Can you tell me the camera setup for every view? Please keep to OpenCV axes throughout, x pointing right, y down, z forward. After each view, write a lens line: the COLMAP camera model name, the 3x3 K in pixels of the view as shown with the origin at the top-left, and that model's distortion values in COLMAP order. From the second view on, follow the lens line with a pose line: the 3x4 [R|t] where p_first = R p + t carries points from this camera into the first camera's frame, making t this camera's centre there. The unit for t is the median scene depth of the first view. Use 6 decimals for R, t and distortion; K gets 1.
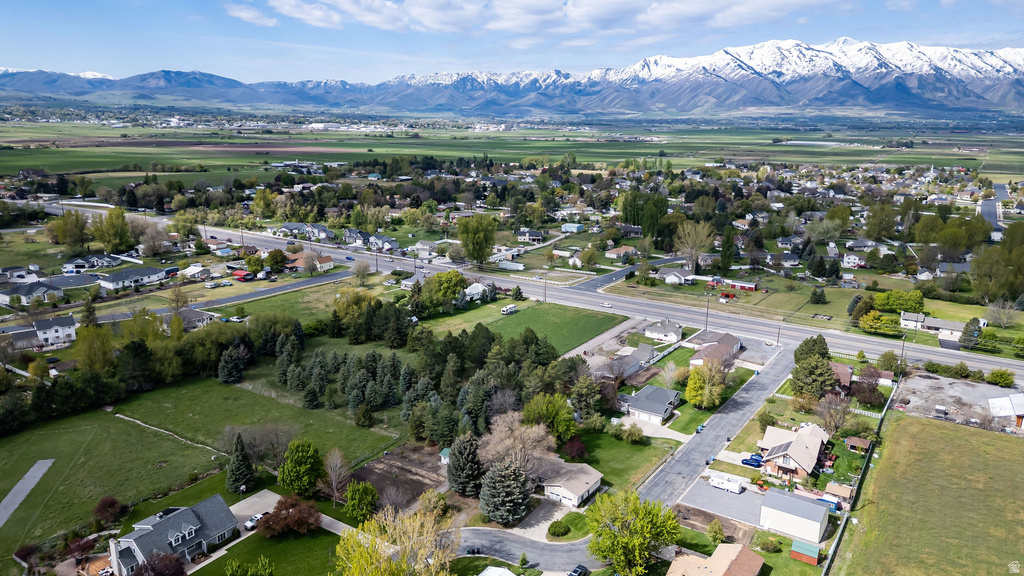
lens RADIAL K [[712.1, 0, 514.0], [0, 712.1, 296.2], [0, 0, 1]] dist [0.076320, -0.059912]
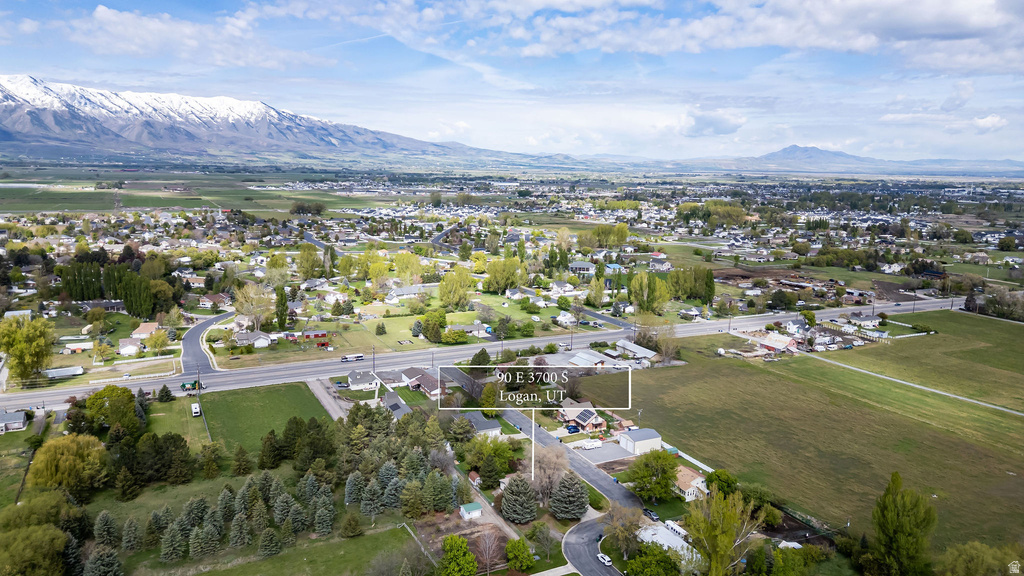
lens RADIAL K [[712.1, 0, 511.0], [0, 712.1, 286.2], [0, 0, 1]] dist [0.076320, -0.059912]
pose [[0.493747, -0.151914, 0.856234, -0.340162], [0.202257, 0.977682, 0.056830, -0.063029], [-0.845758, 0.145120, 0.513453, 0.098706]]
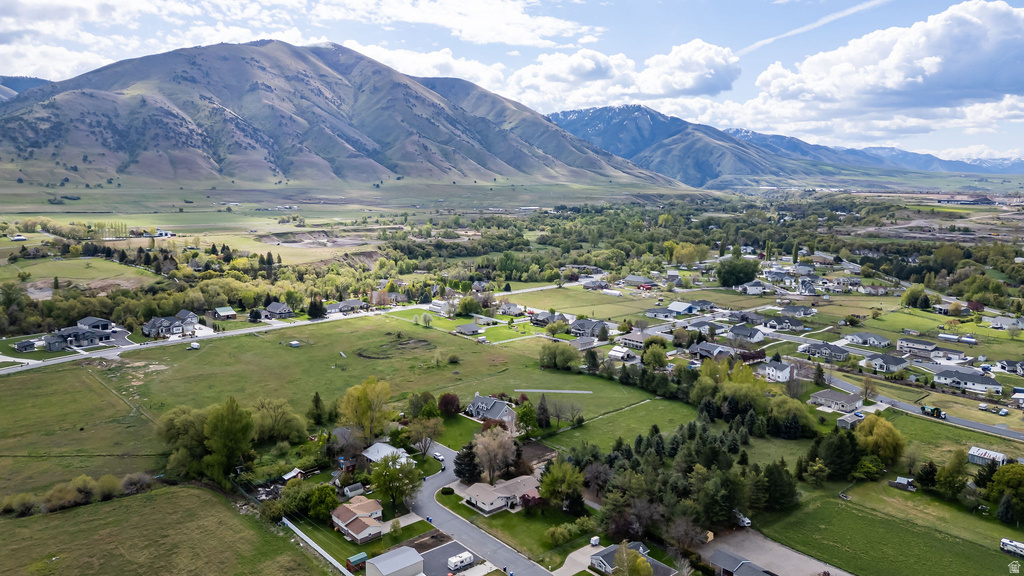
lens RADIAL K [[712.1, 0, 514.8], [0, 712.1, 294.7], [0, 0, 1]] dist [0.076320, -0.059912]
pose [[-0.260823, 0.140029, -0.955177, 0.419606], [-0.258669, 0.943109, 0.208893, -0.128844], [0.930087, 0.301559, -0.209763, 0.382973]]
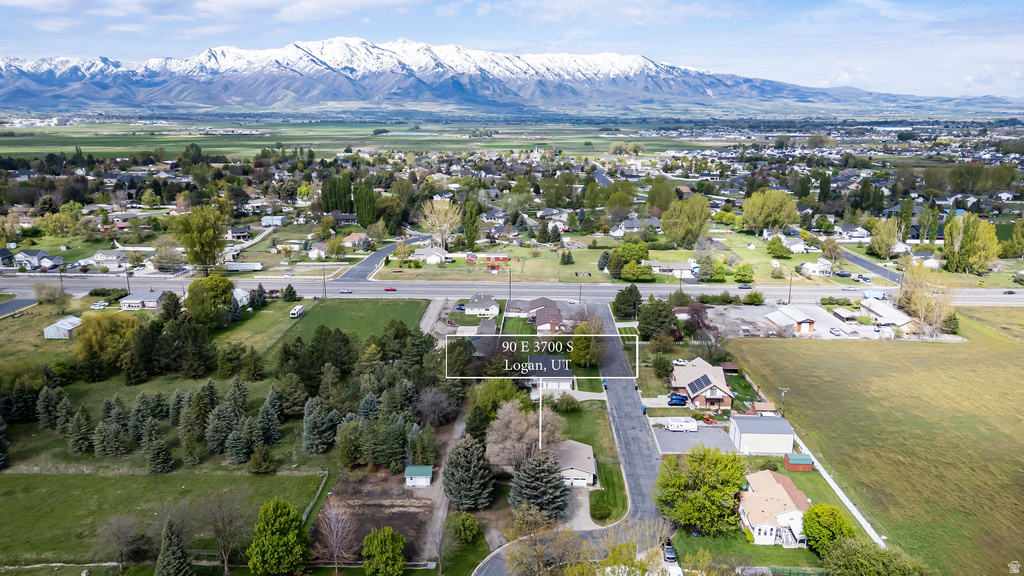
lens RADIAL K [[712.1, 0, 512.1], [0, 712.1, 288.9], [0, 0, 1]] dist [0.076320, -0.059912]
pose [[0.850878, -0.137835, 0.506960, -0.131733], [0.139130, 0.989636, 0.035553, -0.001590], [-0.506606, 0.040282, 0.861236, 0.072942]]
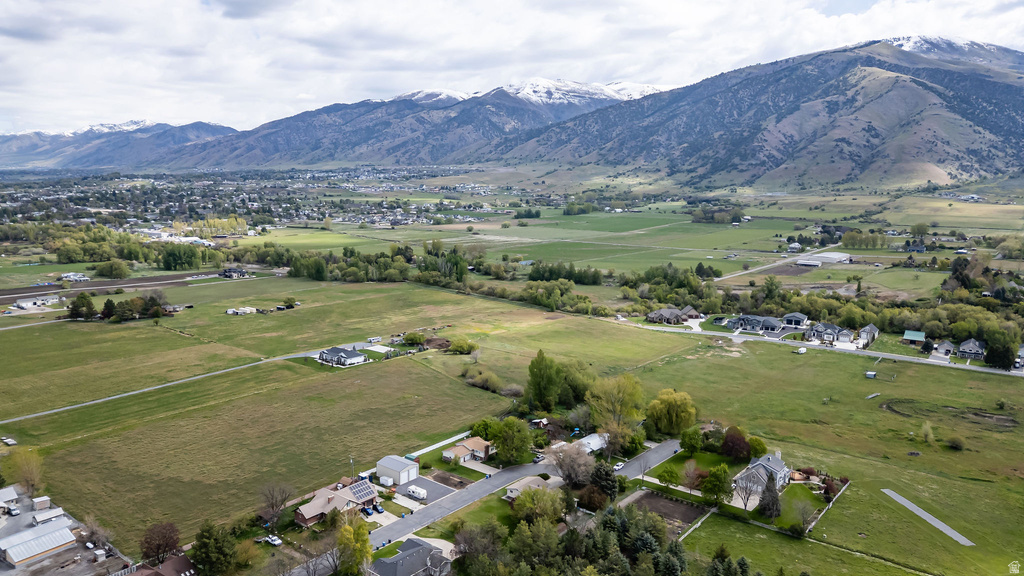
lens RADIAL K [[712.1, 0, 510.2], [0, 712.1, 284.6], [0, 0, 1]] dist [0.076320, -0.059912]
pose [[-0.994219, -0.041002, 0.099237, -0.002907], [0.000688, 0.921767, 0.387743, -0.209695], [-0.107372, 0.385569, -0.916410, 0.675144]]
